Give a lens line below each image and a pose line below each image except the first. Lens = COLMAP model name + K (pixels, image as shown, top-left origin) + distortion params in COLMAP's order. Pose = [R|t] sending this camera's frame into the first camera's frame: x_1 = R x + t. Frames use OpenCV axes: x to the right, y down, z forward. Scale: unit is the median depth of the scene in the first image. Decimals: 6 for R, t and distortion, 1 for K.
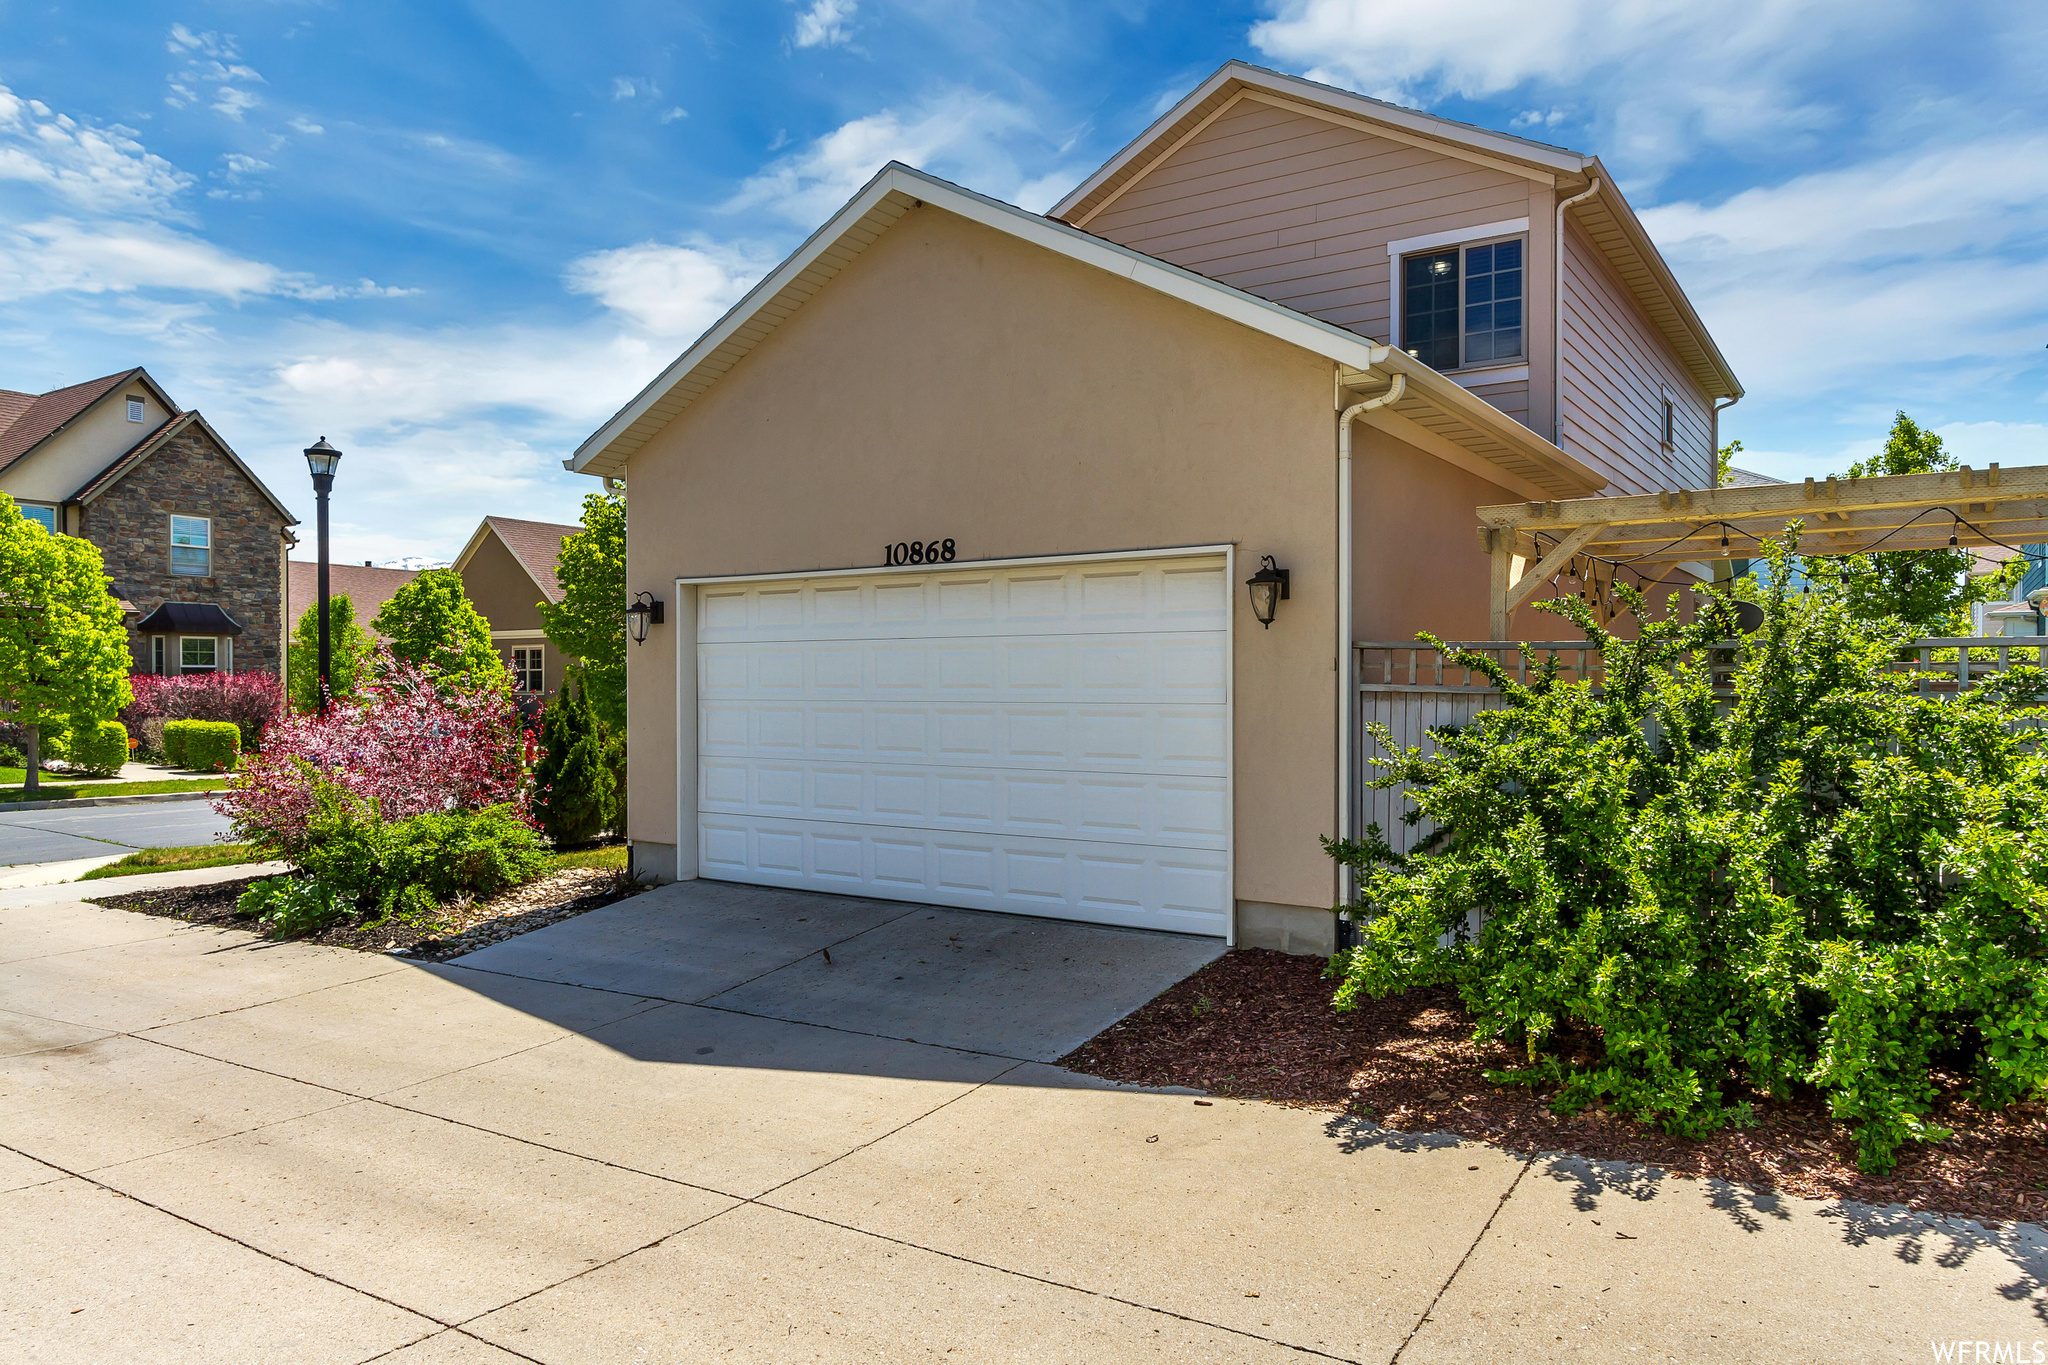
lens RADIAL K [[1368.8, 0, 1018.0], [0, 1368.8, 685.2], [0, 0, 1]] dist [0.001861, 0.000353]
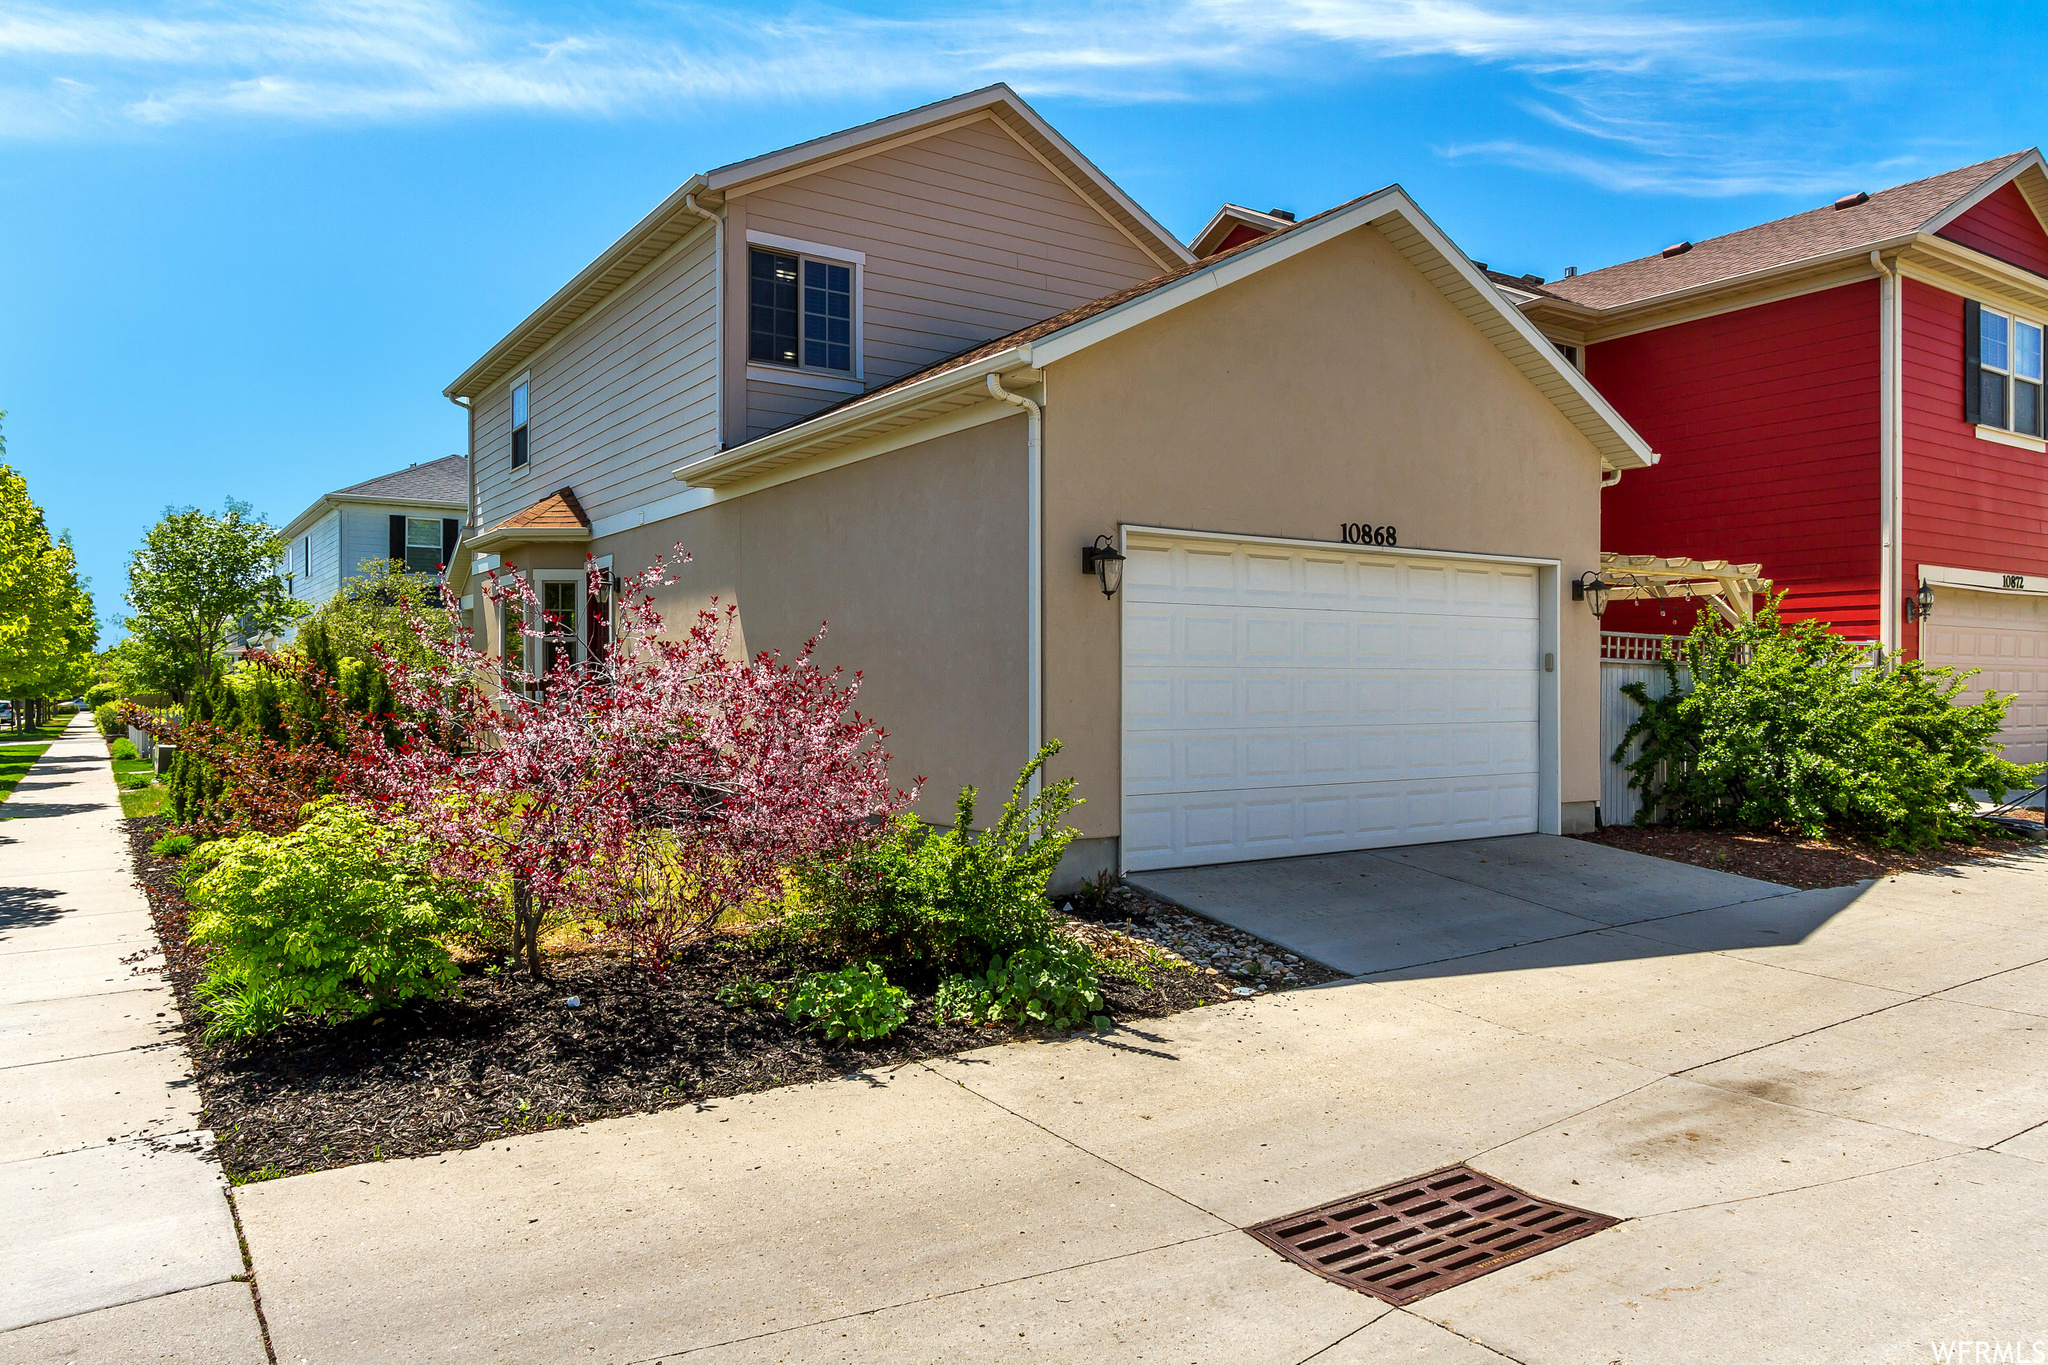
lens RADIAL K [[1368.8, 0, 1019.2], [0, 1368.8, 680.2], [0, 0, 1]] dist [0.001861, 0.000353]
pose [[0.387006, -0.003689, 0.922070, -1.196090], [-0.003907, 0.999976, 0.005640, 0.016805], [-0.922069, -0.005785, 0.386982, 0.817310]]
